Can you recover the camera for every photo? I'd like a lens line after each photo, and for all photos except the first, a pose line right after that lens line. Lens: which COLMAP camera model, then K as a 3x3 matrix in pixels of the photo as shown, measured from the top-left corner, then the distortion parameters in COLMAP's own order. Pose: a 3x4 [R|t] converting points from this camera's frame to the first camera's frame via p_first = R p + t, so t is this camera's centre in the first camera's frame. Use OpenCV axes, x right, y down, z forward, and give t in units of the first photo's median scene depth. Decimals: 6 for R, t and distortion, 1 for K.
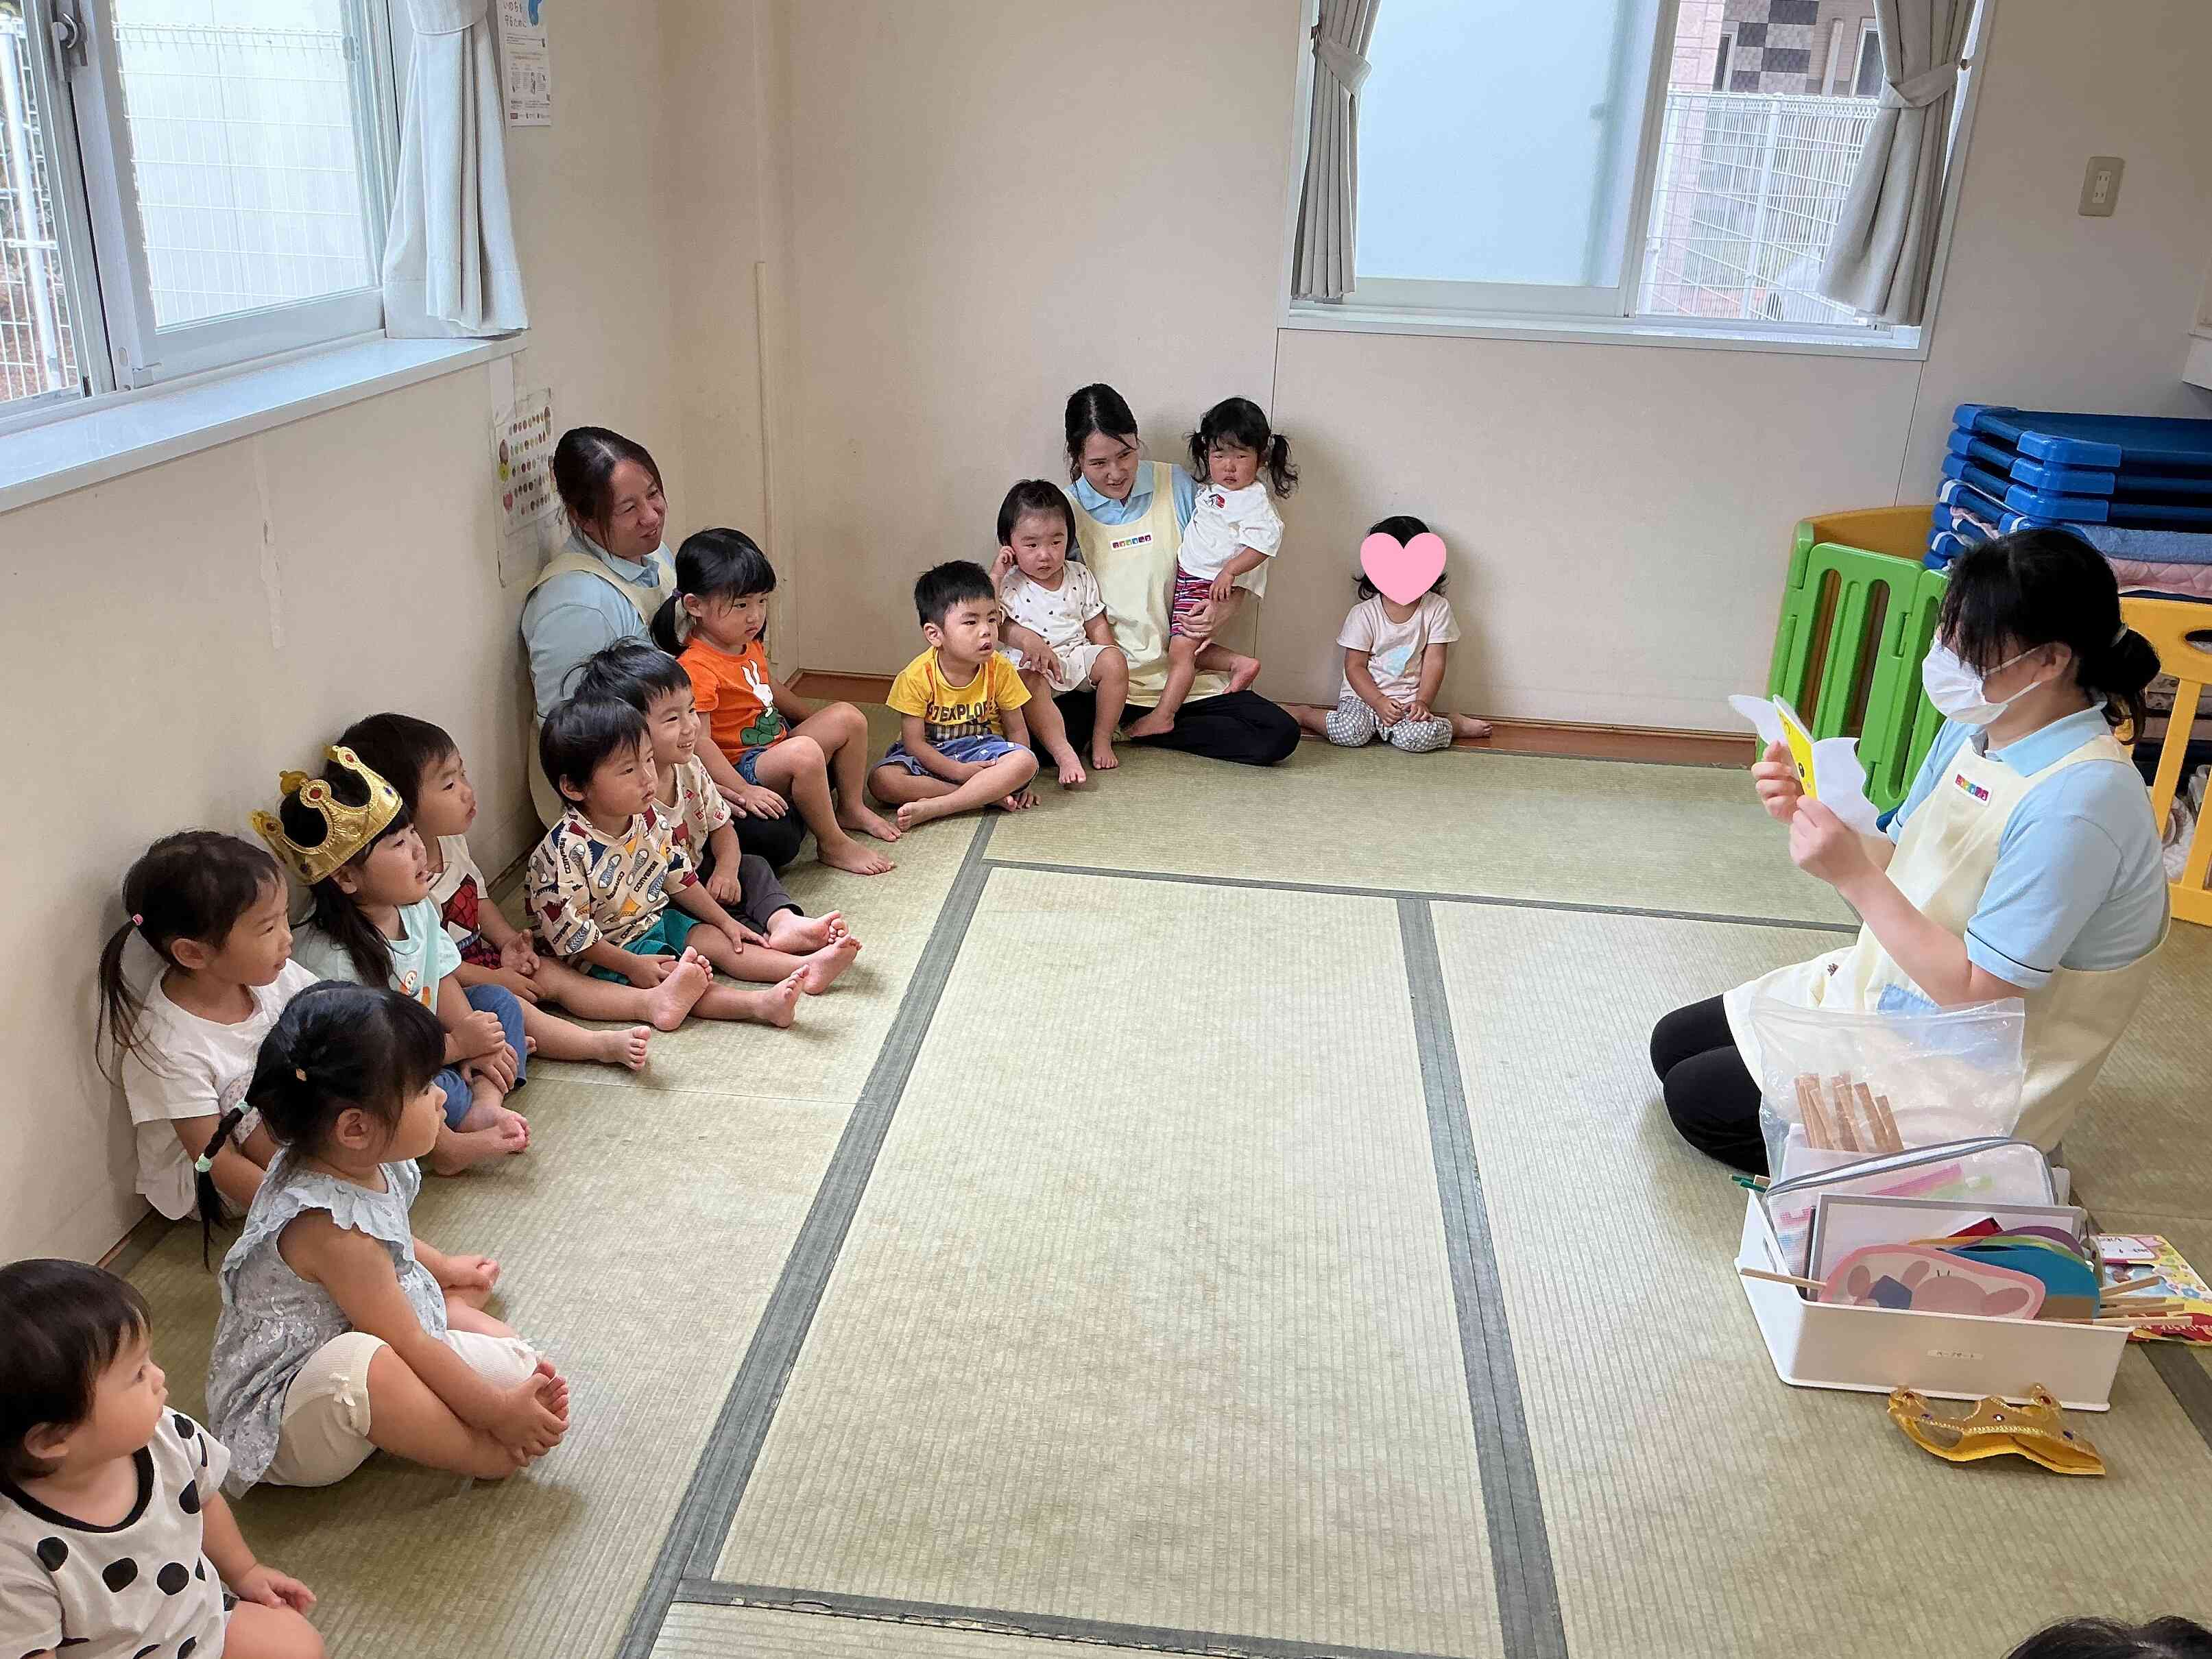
lens RADIAL K [[1838.2, 0, 1102.6], [0, 1838.2, 824.2], [0, 0, 1]] dist [0.038111, -0.099046]
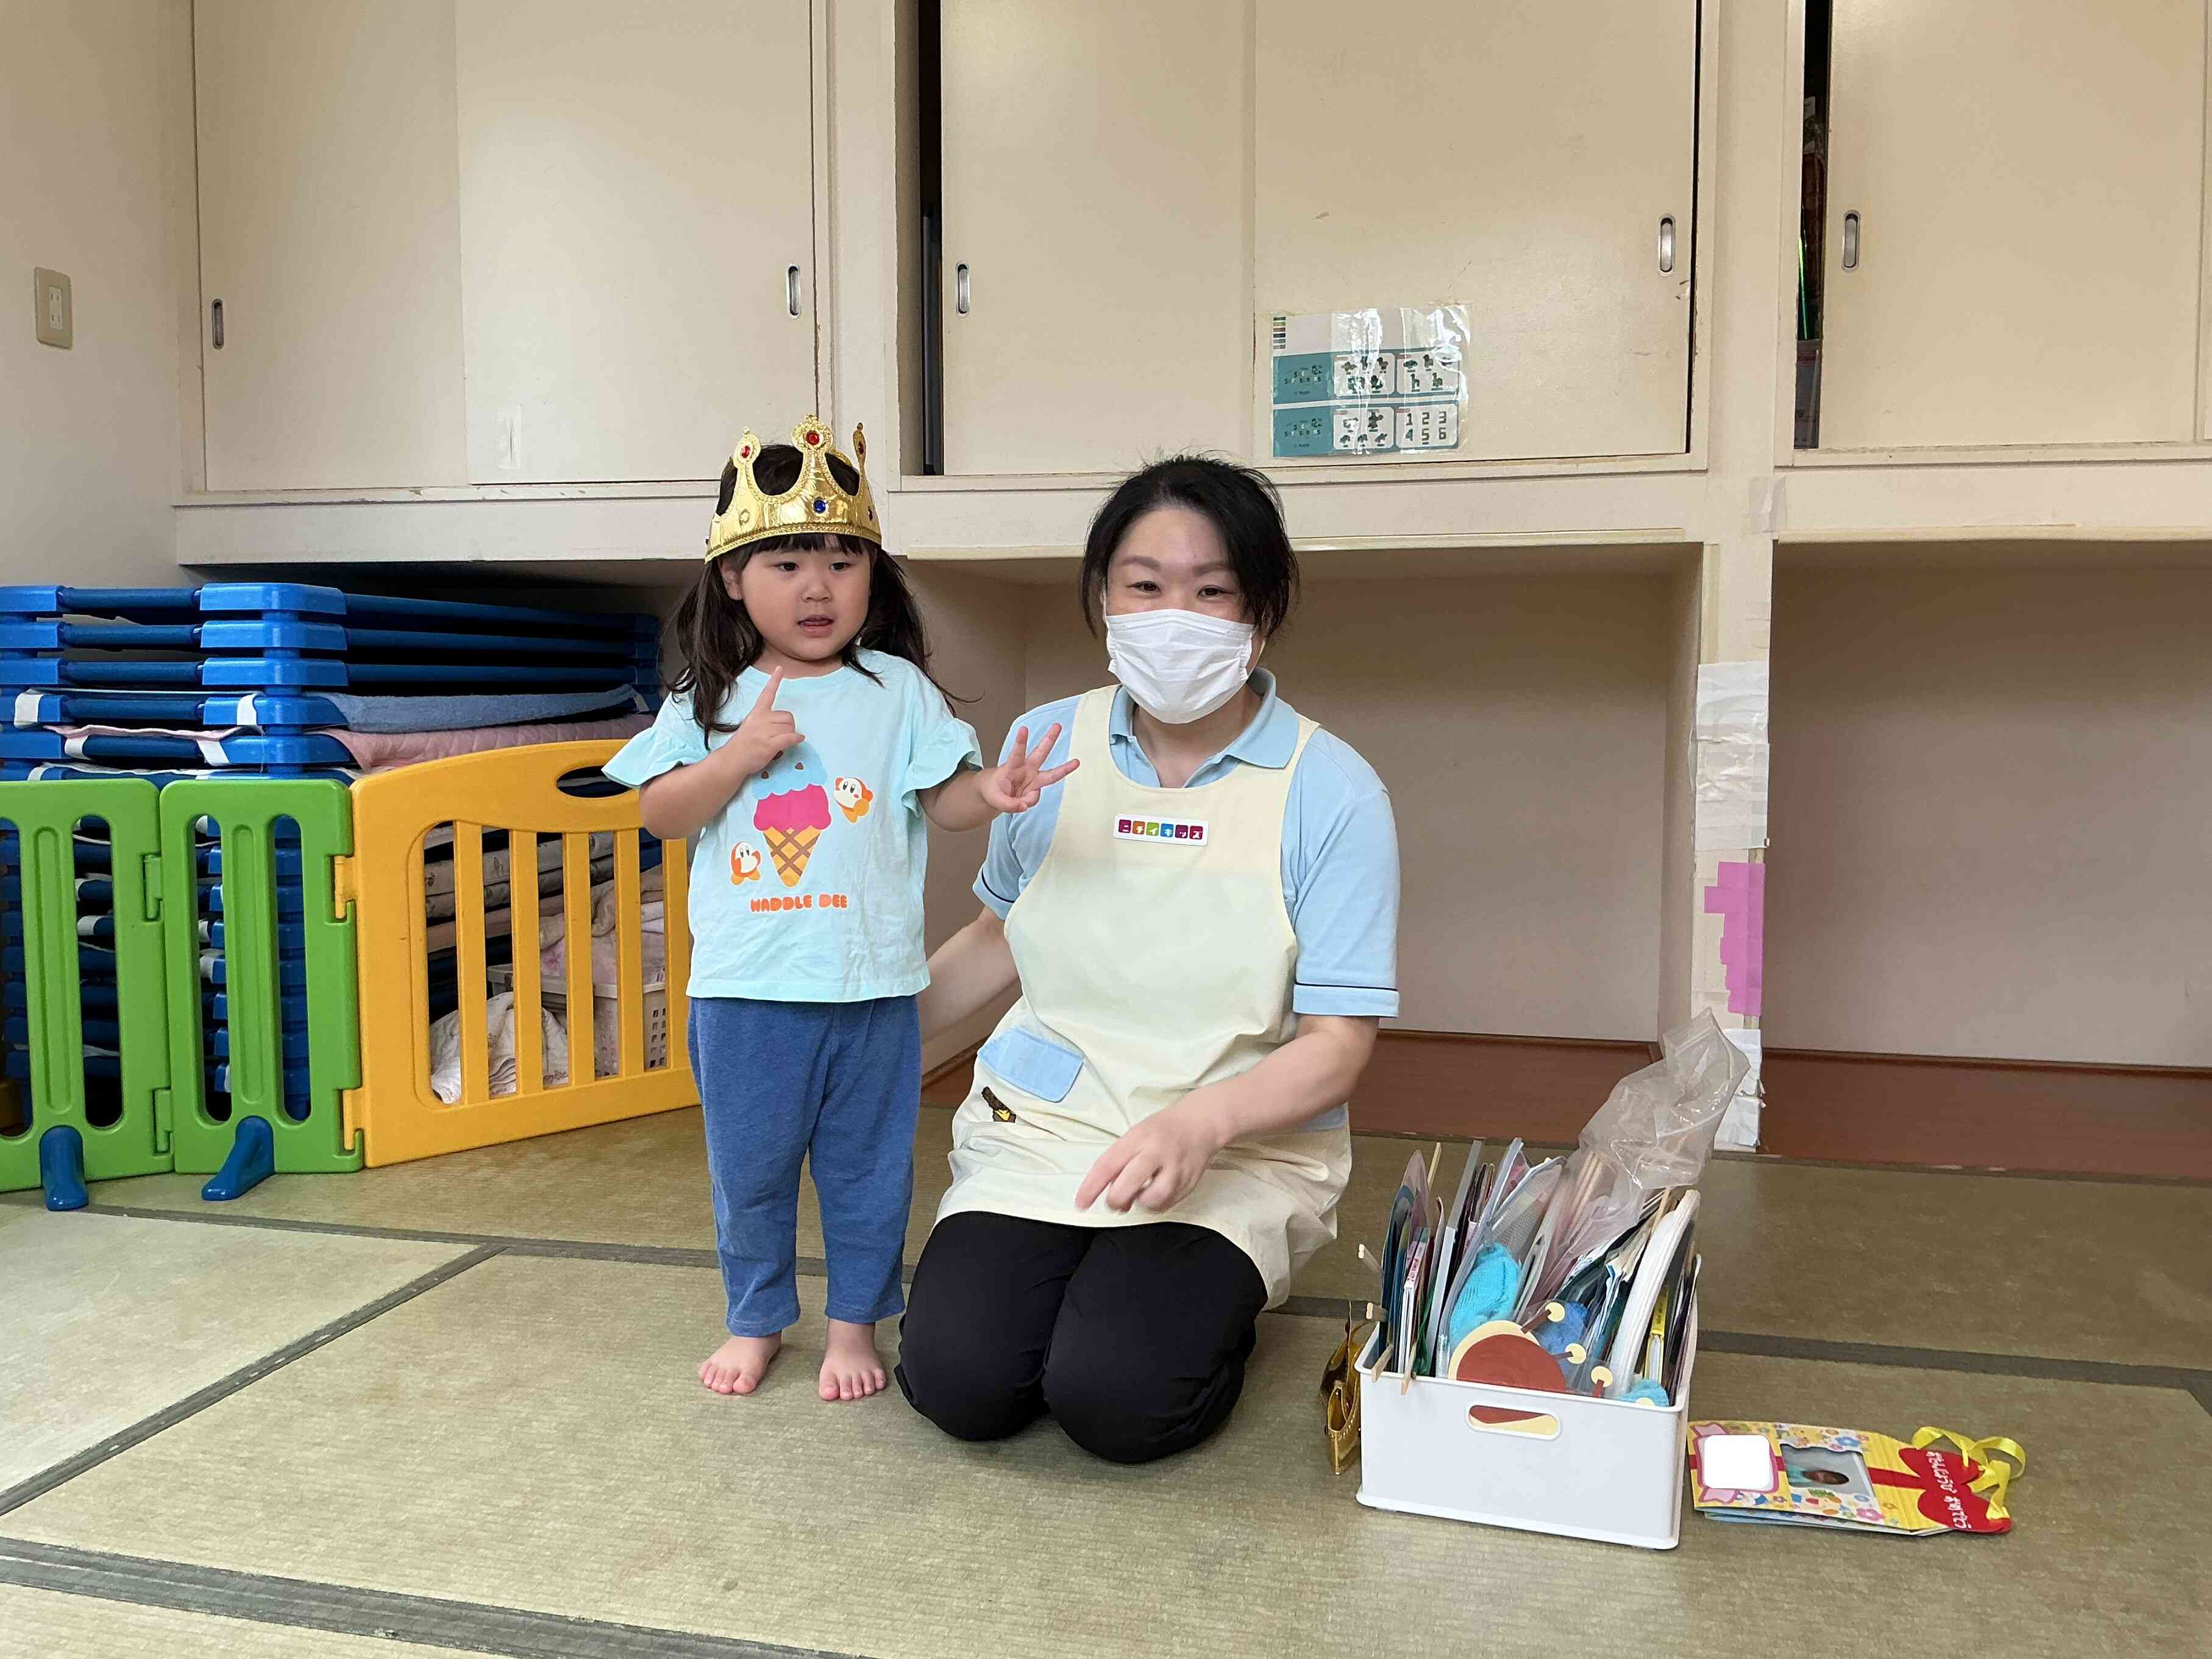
lens RADIAL K [[1838.3, 0, 1110.9], [0, 1838.3, 820.8], [0, 0, 1]] dist [0.038111, -0.099046]
pose [[0.147674, -0.109636, 0.982941, -0.153399], [0.364989, 0.929729, 0.048866, -0.031289], [-0.919226, 0.351546, 0.177313, 0.542529]]
